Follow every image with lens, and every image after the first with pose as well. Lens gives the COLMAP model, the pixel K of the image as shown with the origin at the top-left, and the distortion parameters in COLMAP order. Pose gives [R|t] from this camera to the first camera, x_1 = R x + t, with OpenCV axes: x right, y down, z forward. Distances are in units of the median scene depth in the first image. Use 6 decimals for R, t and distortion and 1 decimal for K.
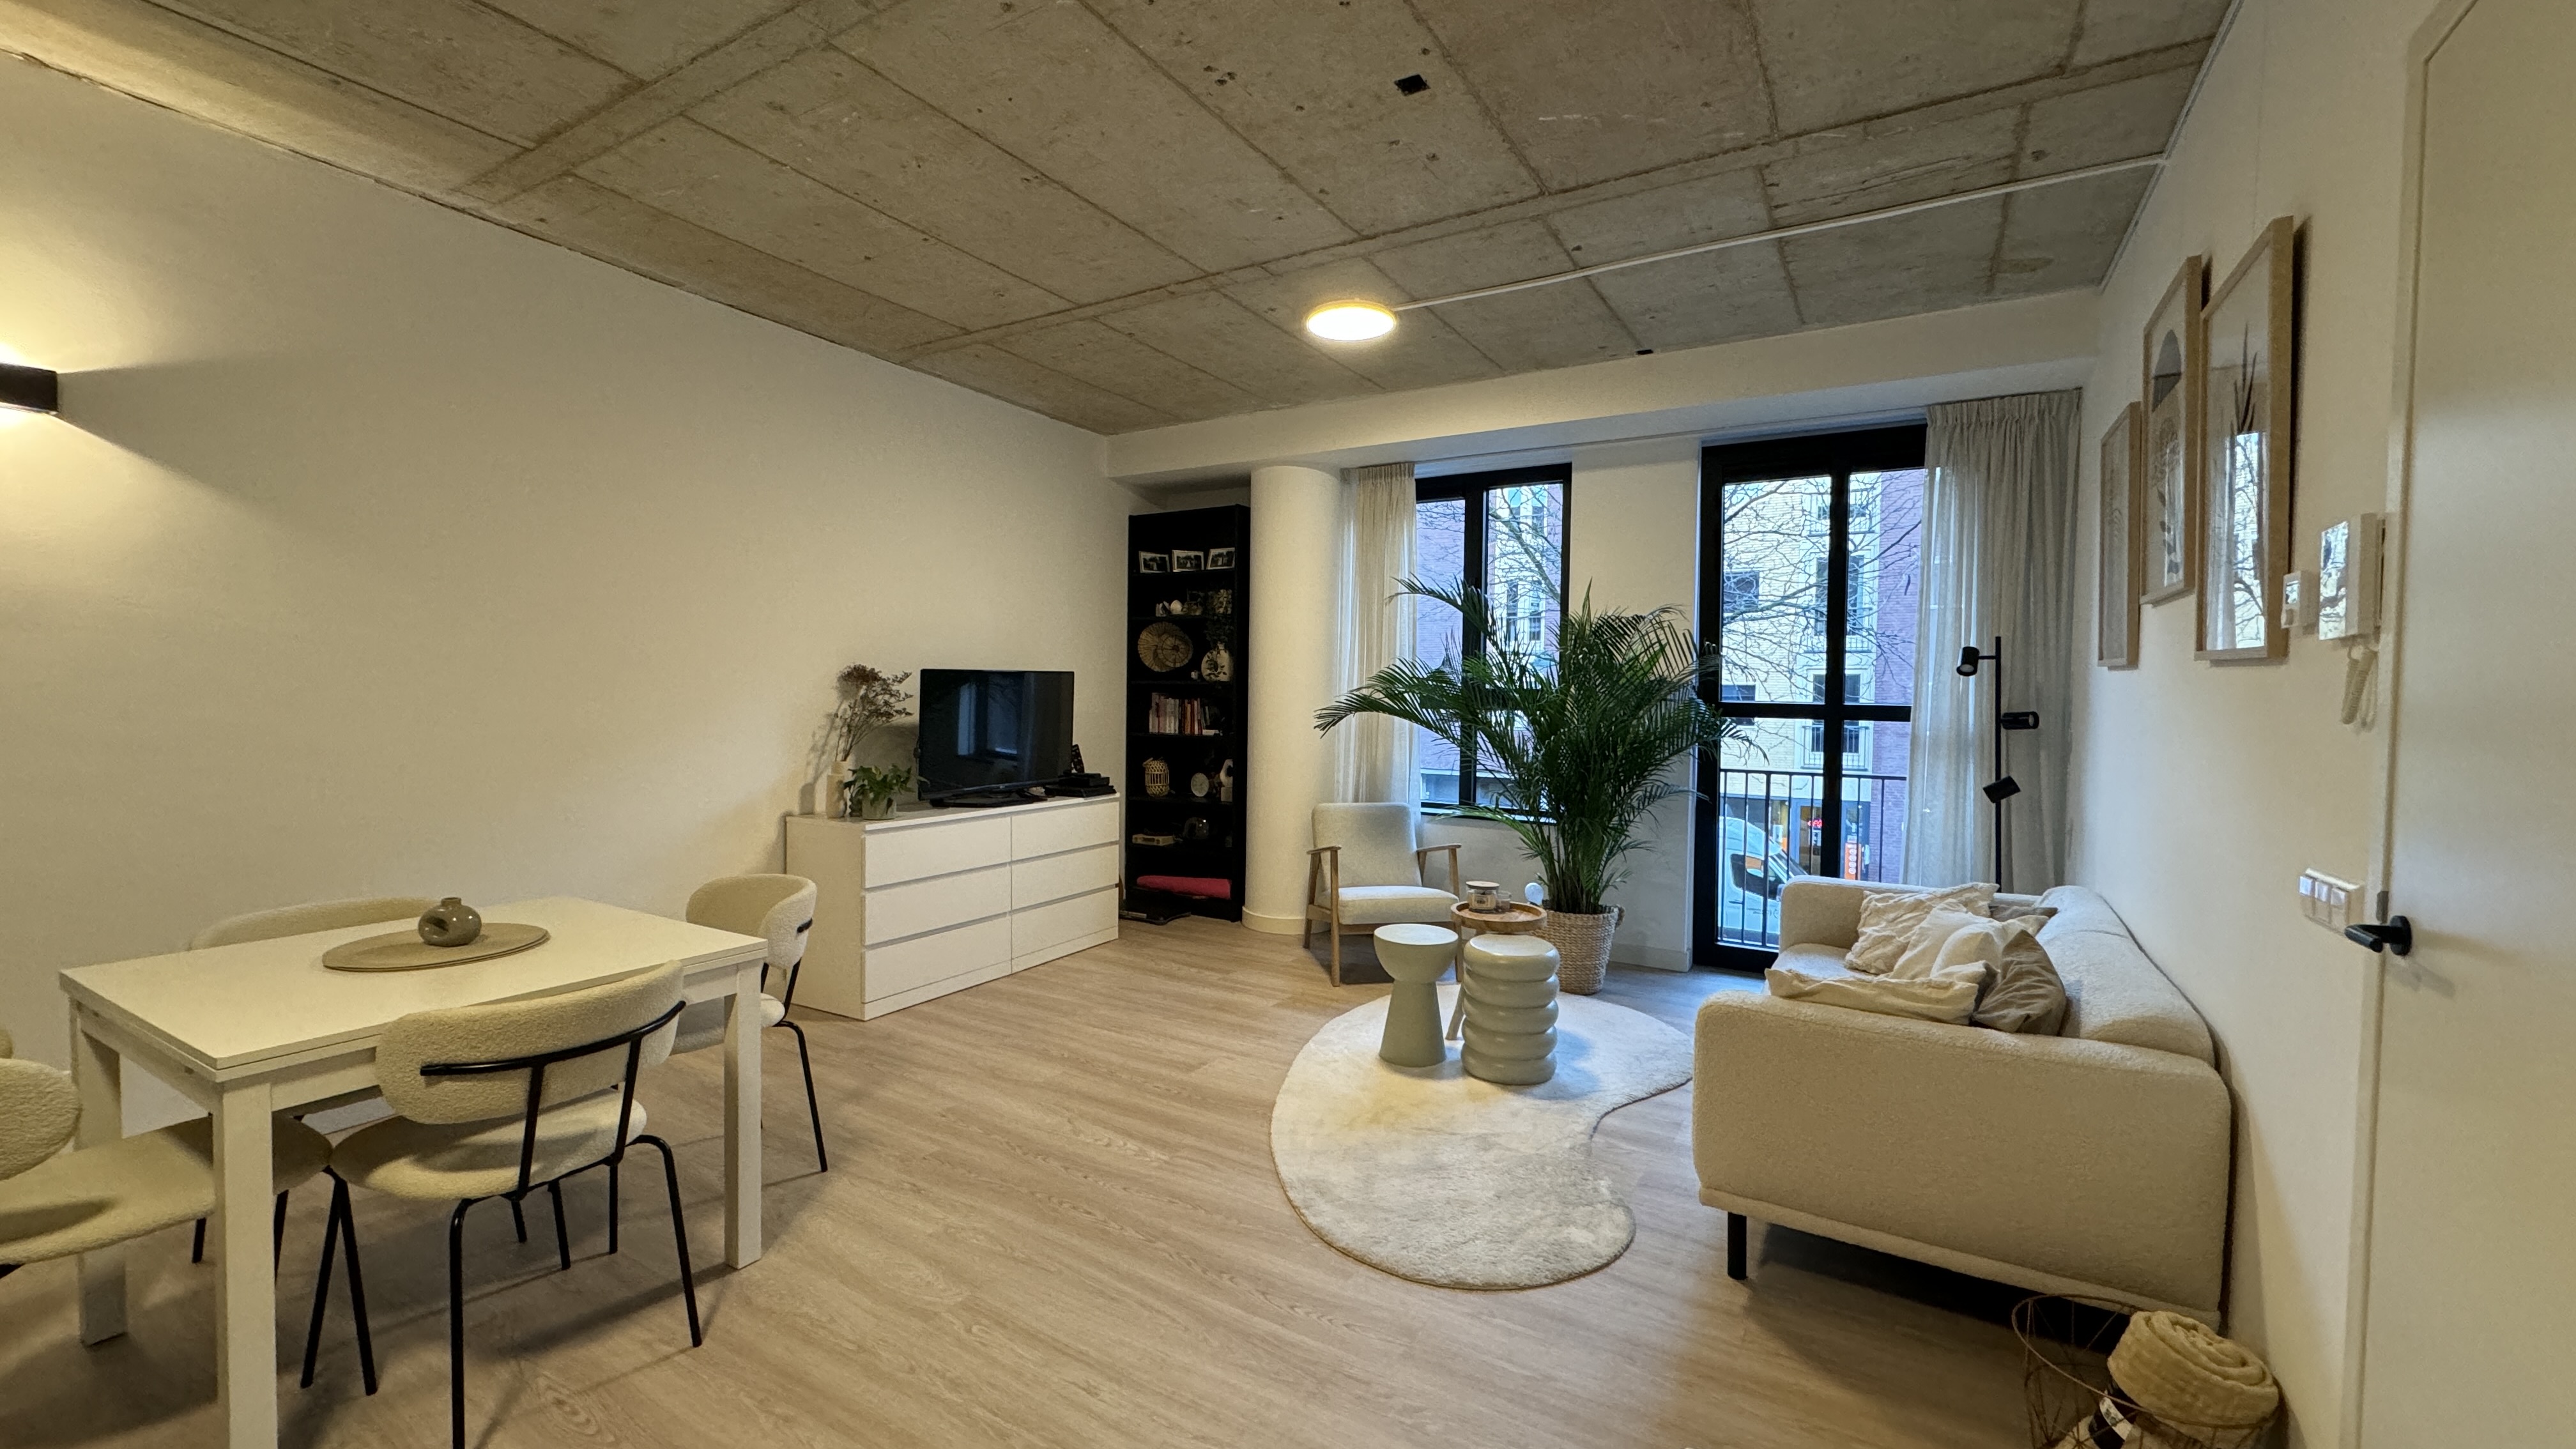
lens RADIAL K [[1030.6, 0, 1300.6], [0, 1030.6, 711.1], [0, 0, 1]] dist [0.003380, 0.000086]
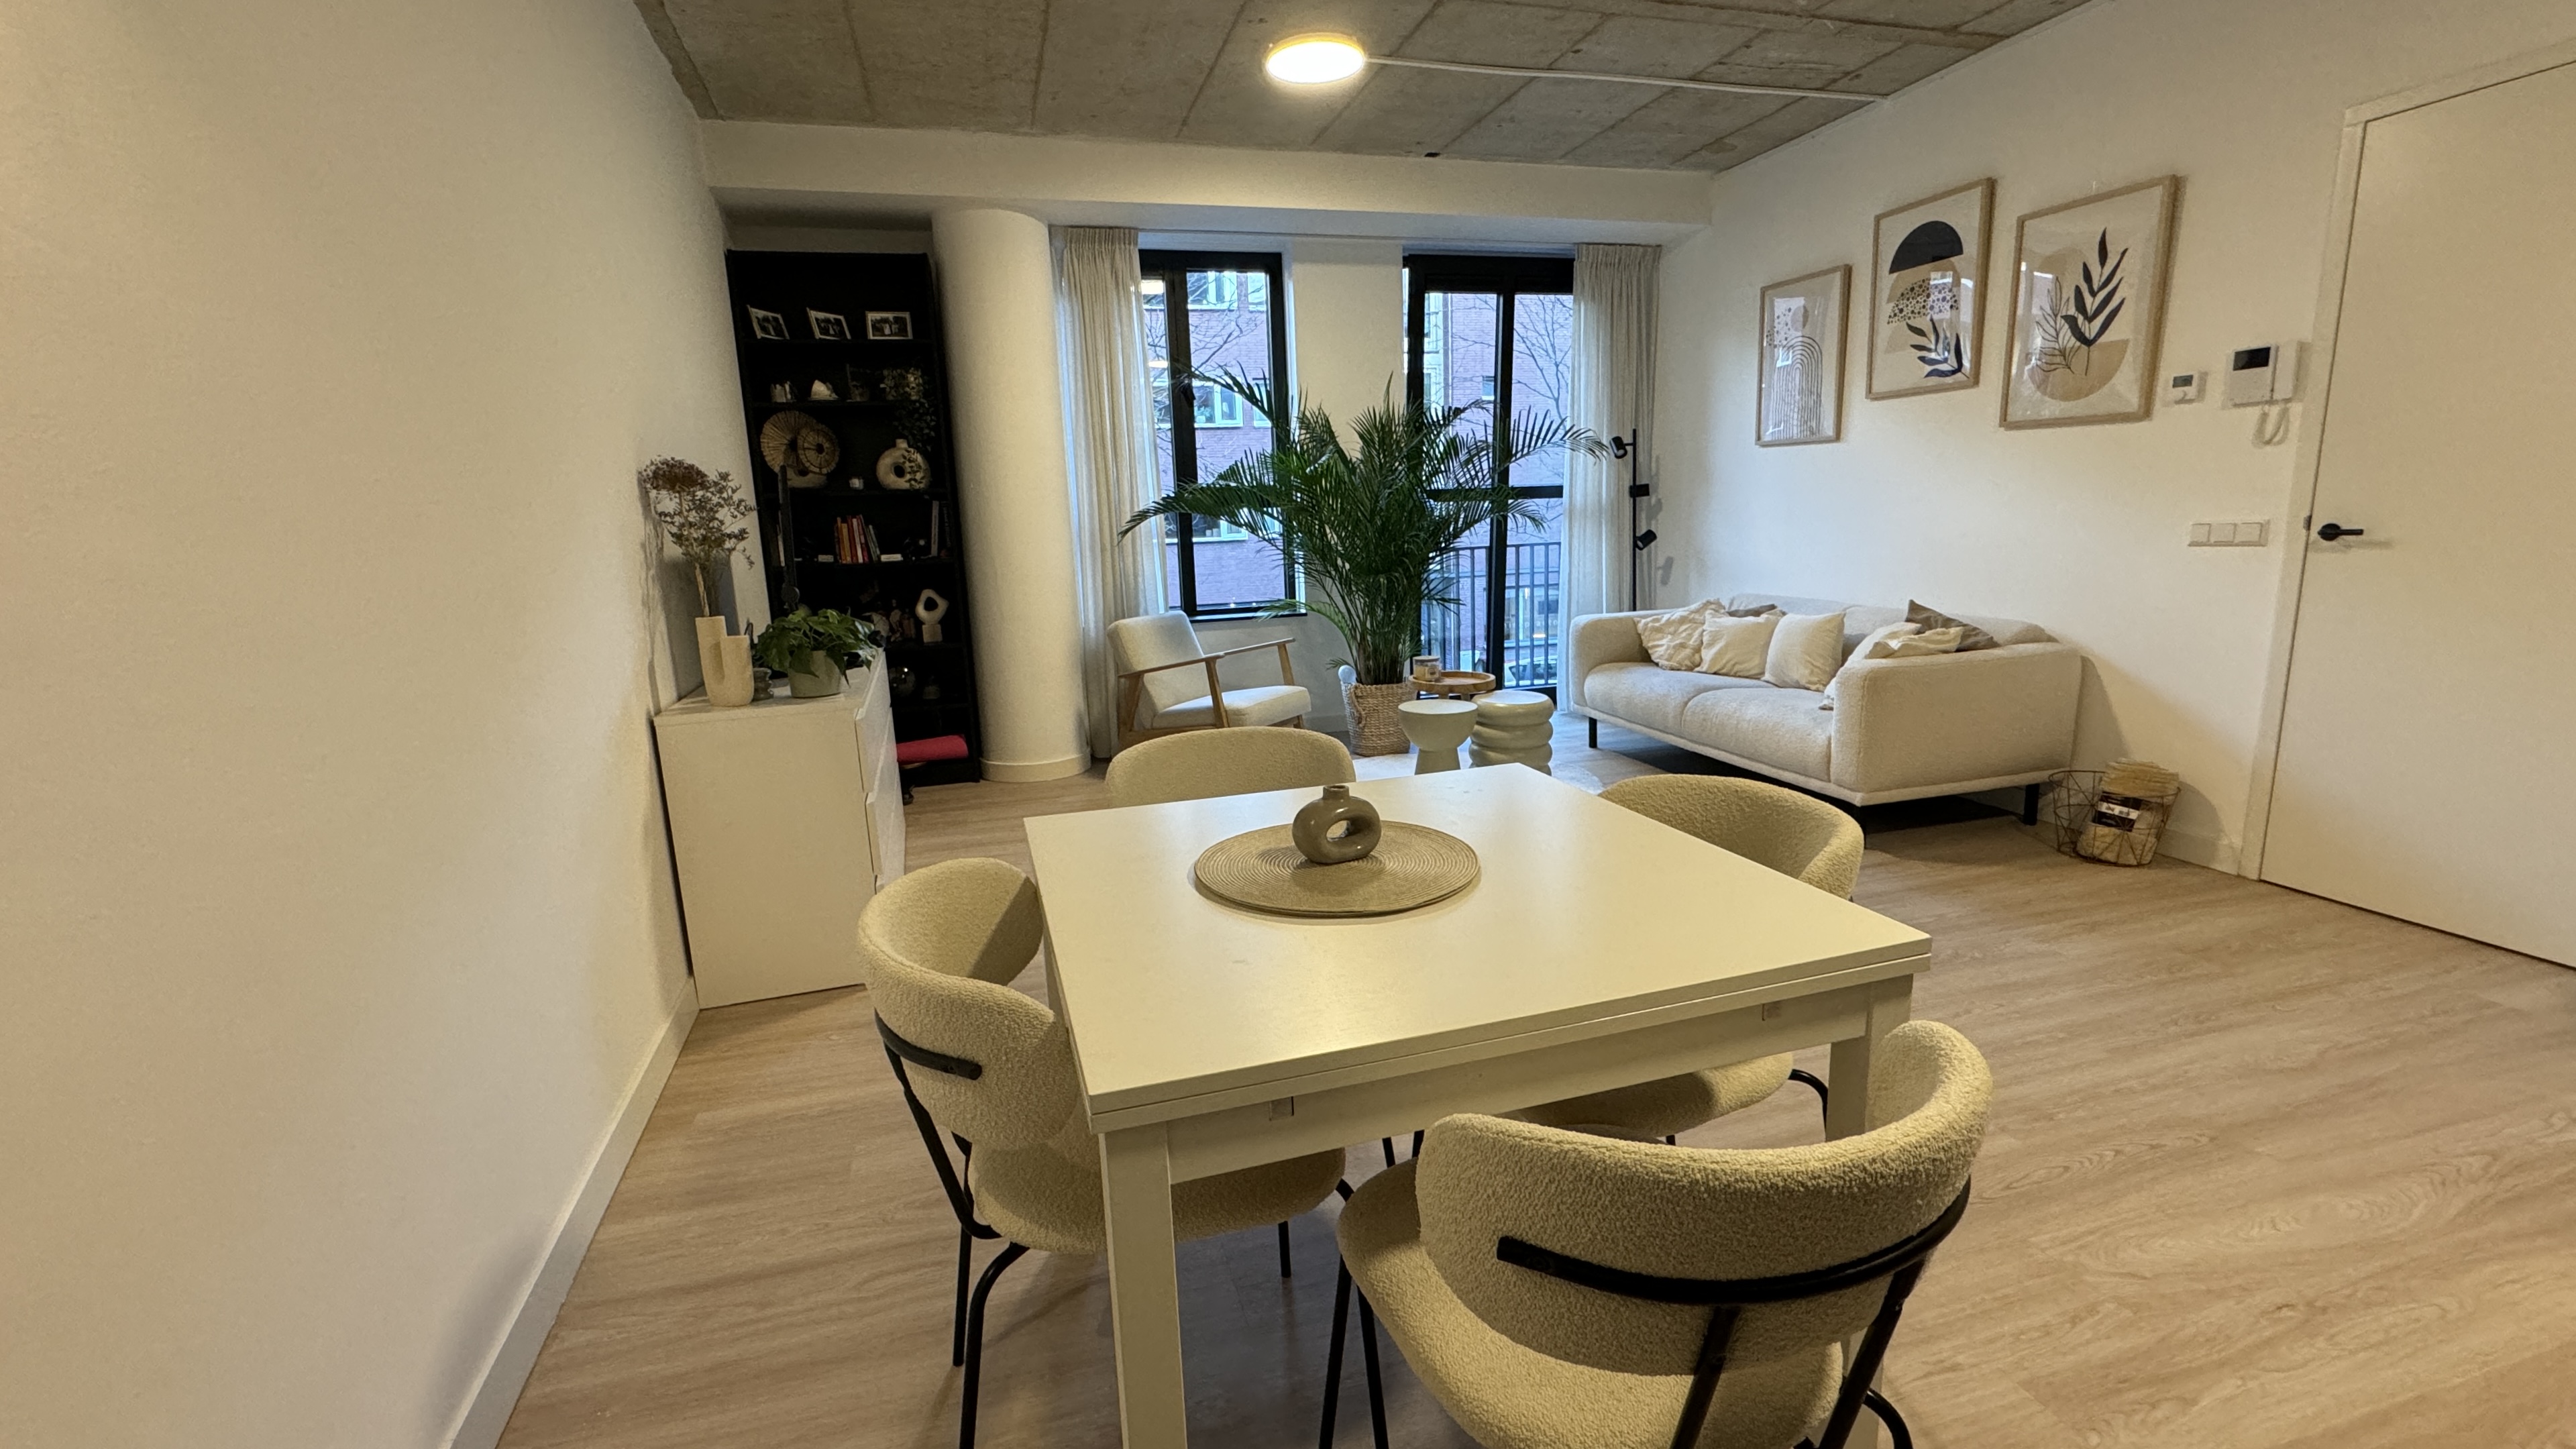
lens RADIAL K [[1081.8, 0, 1289.0], [0, 1081.8, 714.1], [0, 0, 1]] dist [-0.001906, -0.000142]
pose [[0.684278, -0.173829, 0.708200, -0.646079], [0.062389, 0.981567, 0.180646, 0.010365], [-0.726548, -0.079428, 0.682510, 0.286005]]
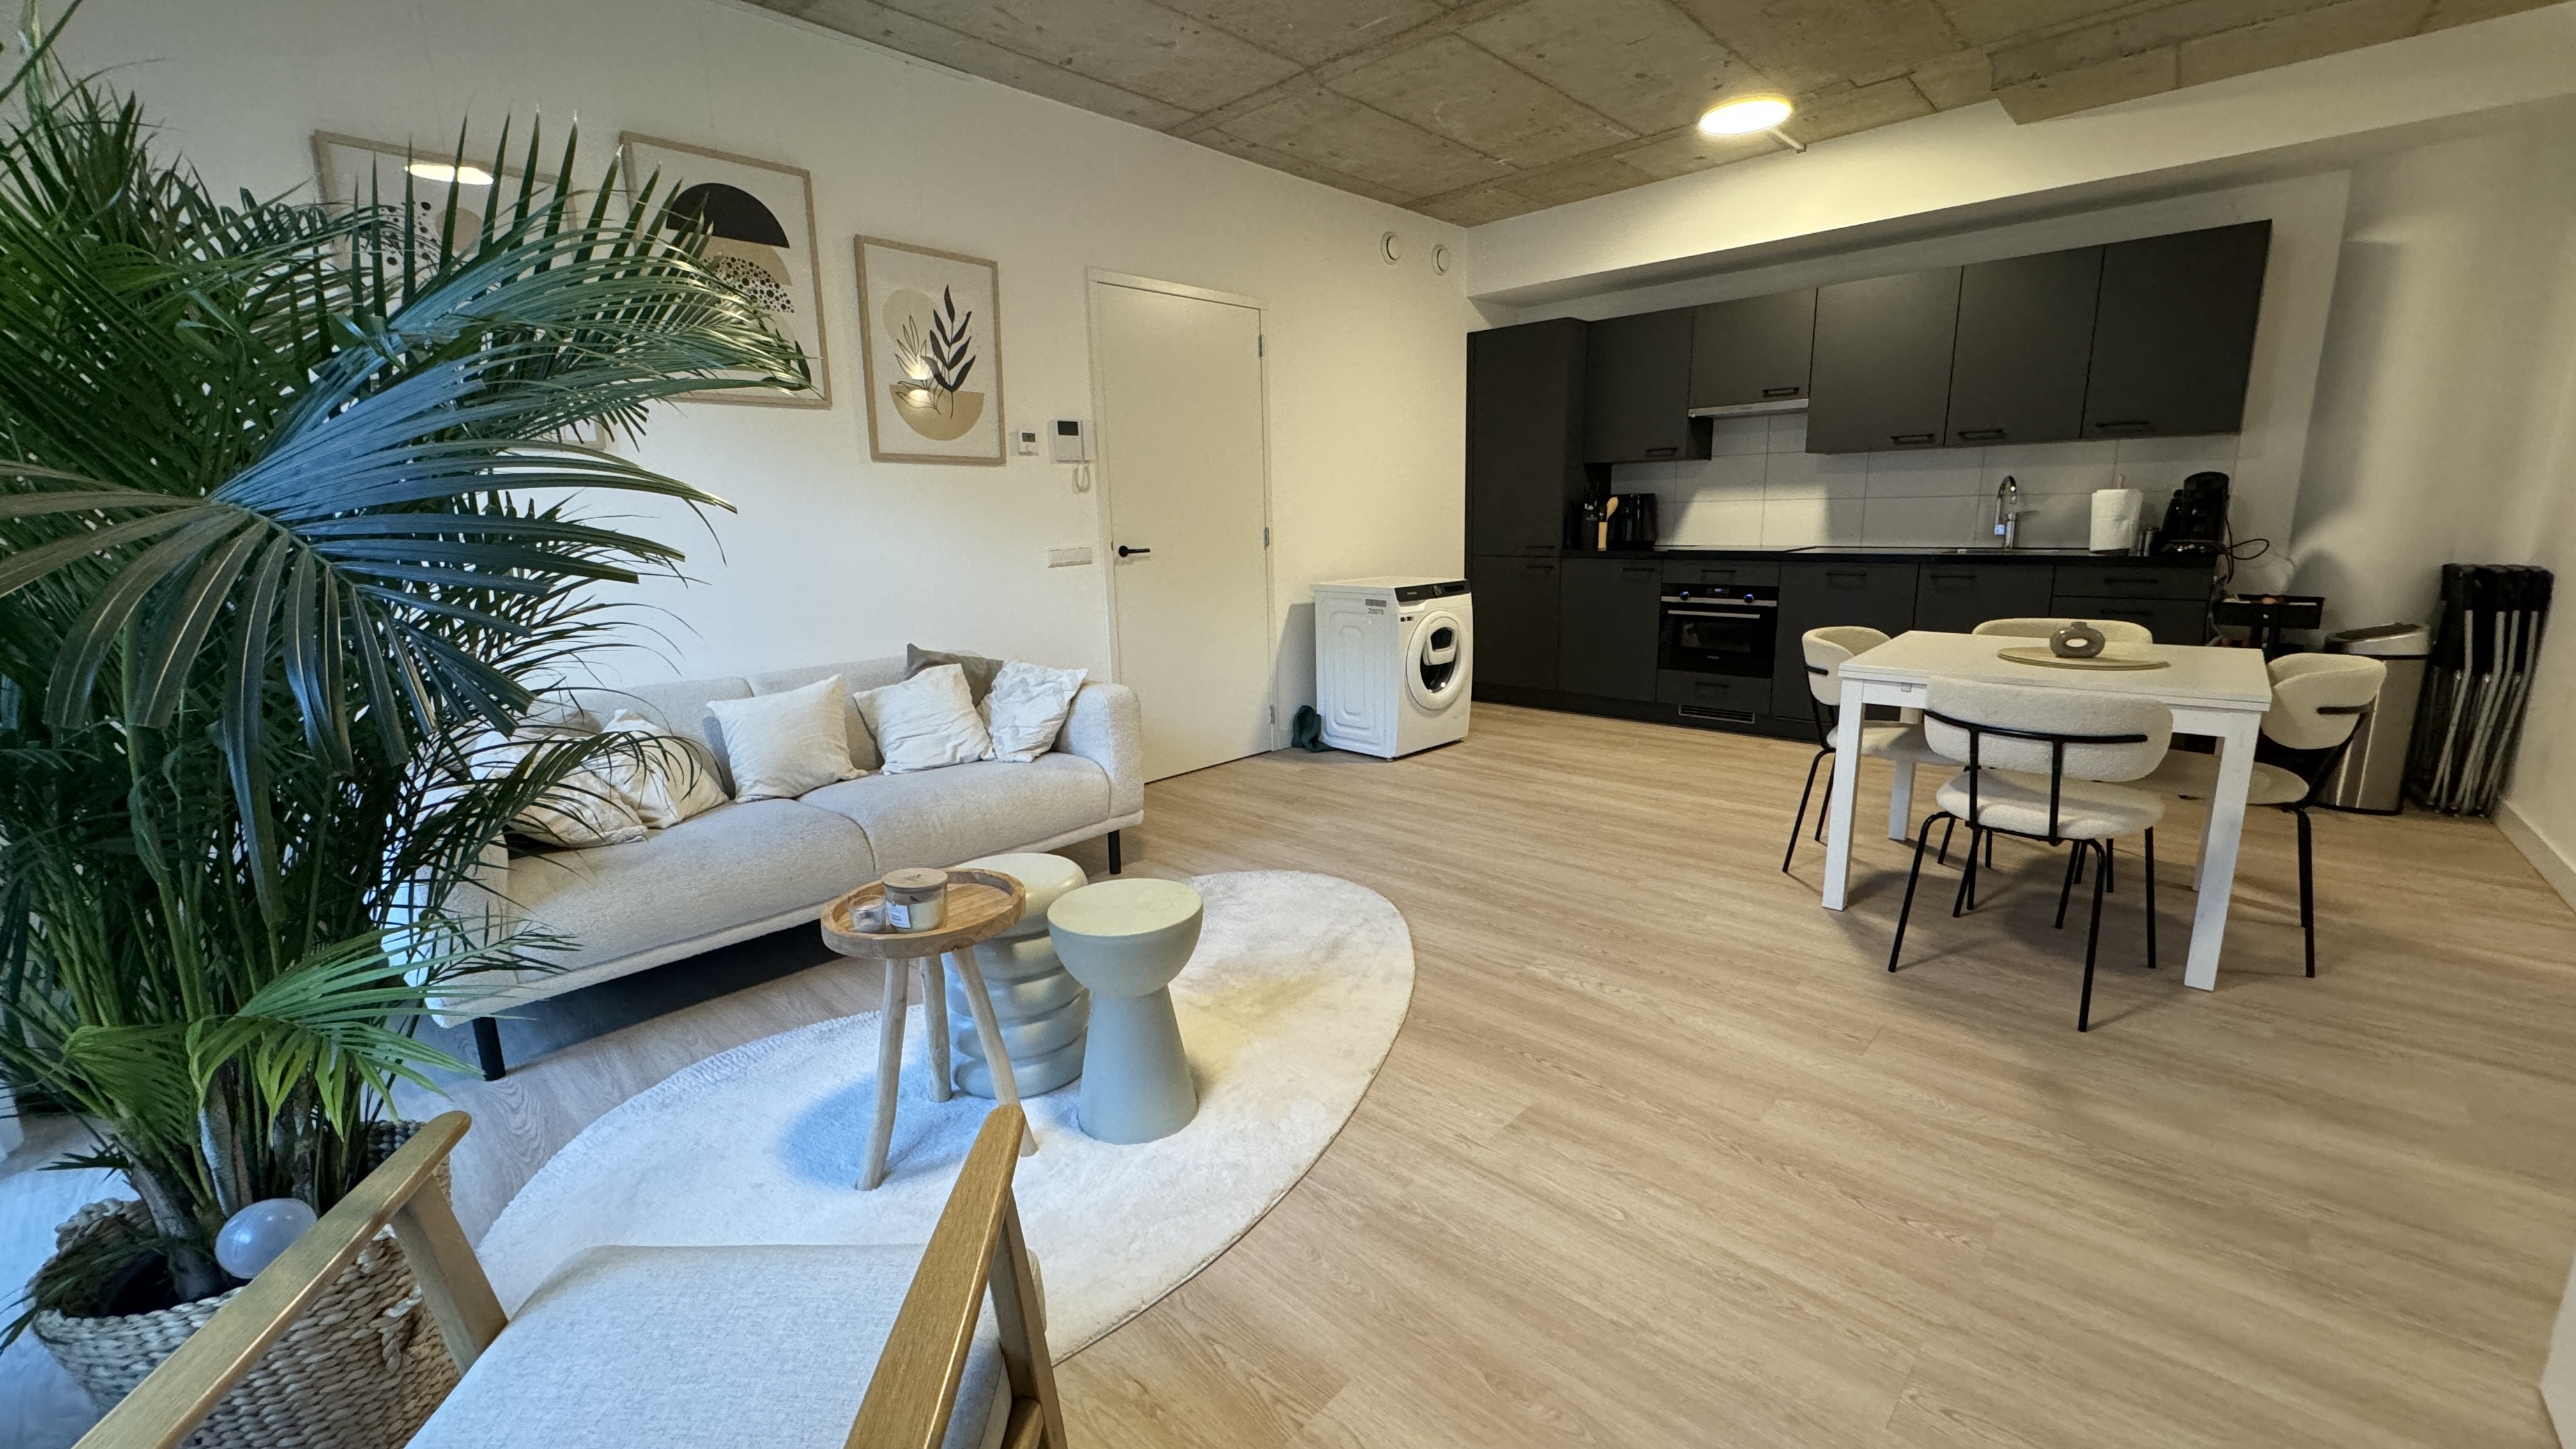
lens RADIAL K [[1030.6, 0, 1290.4], [0, 1030.6, 731.6], [0, 0, 1]] dist [0.003380, 0.000086]
pose [[-0.976372, -0.032242, 0.213678, -0.072703], [0.019860, 0.971235, 0.237295, -0.001979], [-0.215182, 0.235932, -0.947646, 1.221244]]
